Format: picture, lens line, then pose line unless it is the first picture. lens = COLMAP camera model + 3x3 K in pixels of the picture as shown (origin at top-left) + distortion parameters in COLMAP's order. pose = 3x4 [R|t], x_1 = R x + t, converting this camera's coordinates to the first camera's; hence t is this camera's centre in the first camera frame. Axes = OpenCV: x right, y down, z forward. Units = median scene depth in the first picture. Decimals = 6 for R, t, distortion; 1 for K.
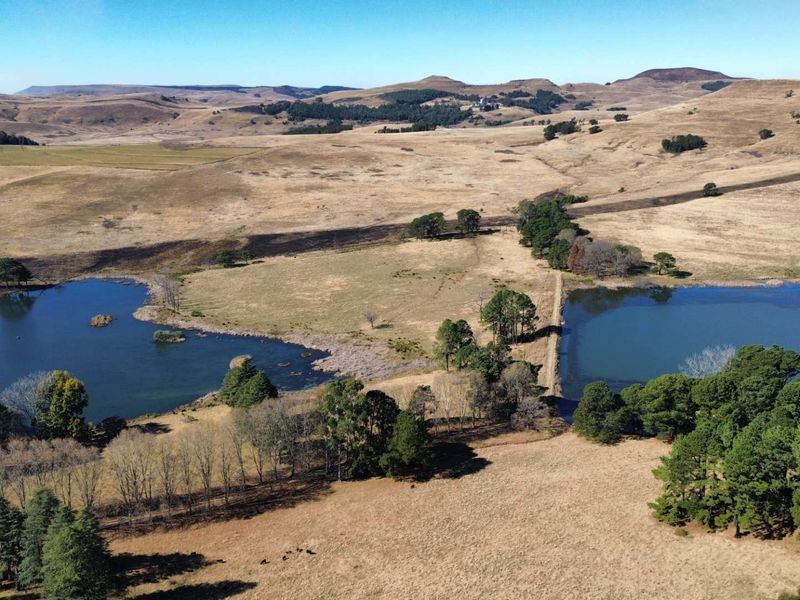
lens RADIAL K [[754.7, 0, 400.0], [0, 754.7, 300.0], [0, 0, 1]] dist [0.081785, -0.089437]
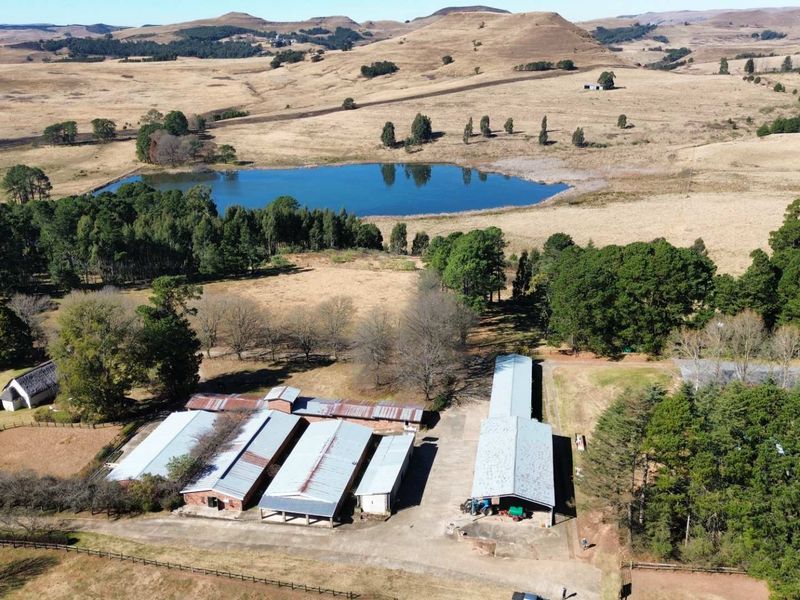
lens RADIAL K [[754.7, 0, 400.0], [0, 754.7, 300.0], [0, 0, 1]] dist [0.081785, -0.089437]
pose [[0.983915, -0.063459, 0.166986, 0.086704], [0.051901, 0.996003, 0.072692, 0.024015], [-0.170932, -0.062856, 0.983276, -0.056452]]
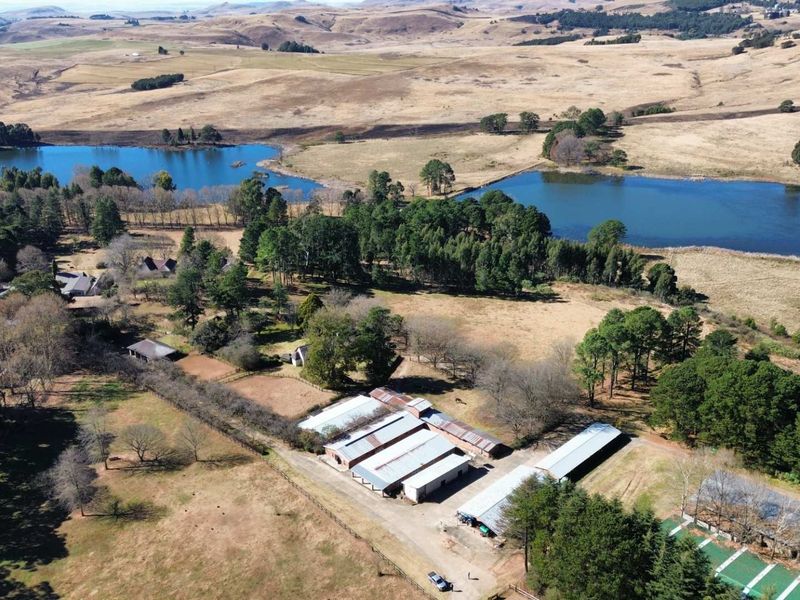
lens RADIAL K [[754.7, 0, 400.0], [0, 754.7, 300.0], [0, 0, 1]] dist [0.081785, -0.089437]
pose [[0.910525, 0.144721, -0.387299, 0.118241], [-0.099656, 0.985940, 0.134128, 0.011439], [0.401265, -0.083530, 0.912145, -0.077119]]
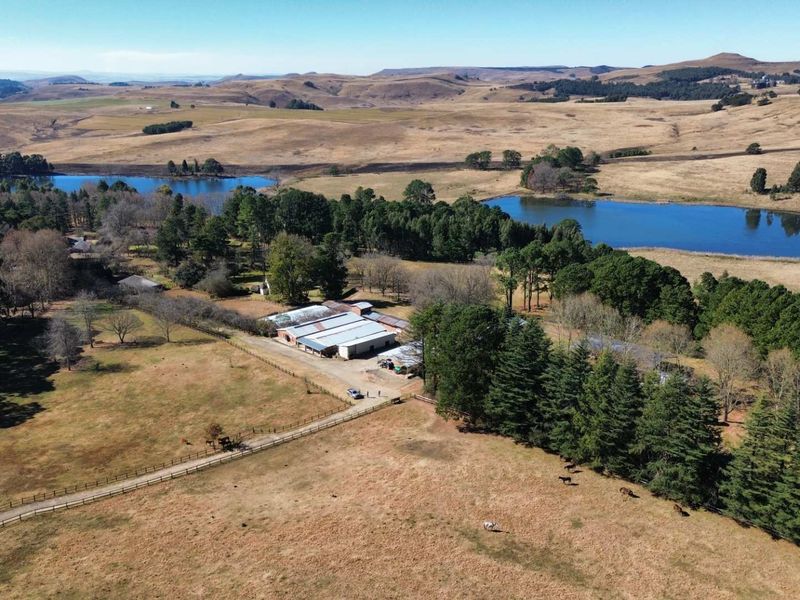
lens RADIAL K [[754.7, 0, 400.0], [0, 754.7, 300.0], [0, 0, 1]] dist [0.081785, -0.089437]
pose [[0.905571, 0.123313, -0.405875, 0.134952], [-0.114593, 0.992355, 0.045822, 0.029437], [0.408422, 0.005016, 0.912779, -0.089275]]
